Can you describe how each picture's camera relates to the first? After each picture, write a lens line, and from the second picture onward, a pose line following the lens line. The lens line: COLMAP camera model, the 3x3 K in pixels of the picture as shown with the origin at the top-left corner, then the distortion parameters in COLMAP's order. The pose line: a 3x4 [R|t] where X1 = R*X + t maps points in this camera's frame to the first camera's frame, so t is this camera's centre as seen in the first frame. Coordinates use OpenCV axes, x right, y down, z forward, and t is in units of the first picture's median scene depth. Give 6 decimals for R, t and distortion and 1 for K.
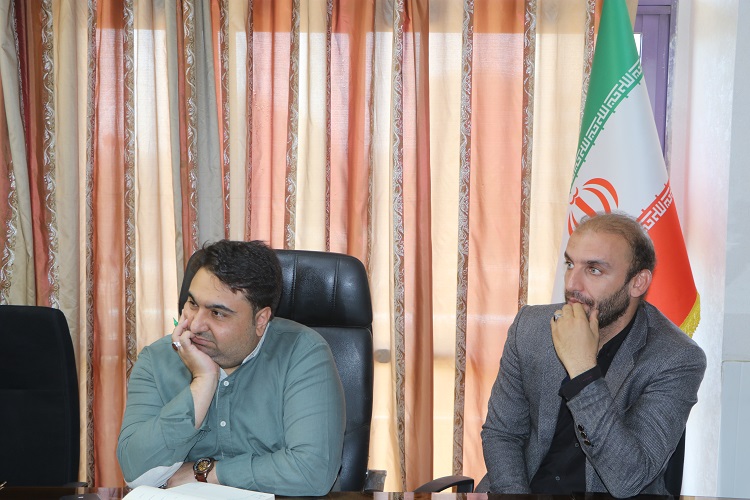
lens RADIAL K [[1160.3, 0, 376.3], [0, 1160.3, 275.1], [0, 0, 1]] dist [0.046383, 0.073147]
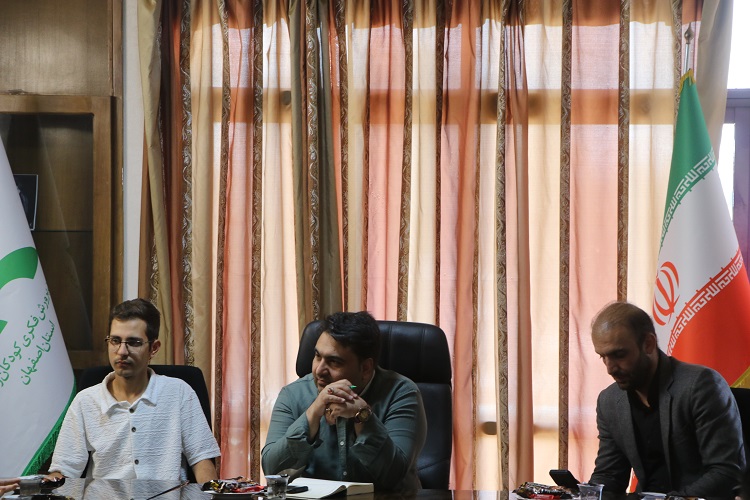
lens RADIAL K [[2492.8, 0, 375.0], [0, 2492.8, 250.0], [0, 0, 1]] dist [0.109110, 0.819976]
pose [[0.991963, -0.001864, -0.126512, 0.195902], [-0.006481, 0.997830, -0.065519, 0.060184], [0.126360, 0.065813, 0.989799, -1.318278]]
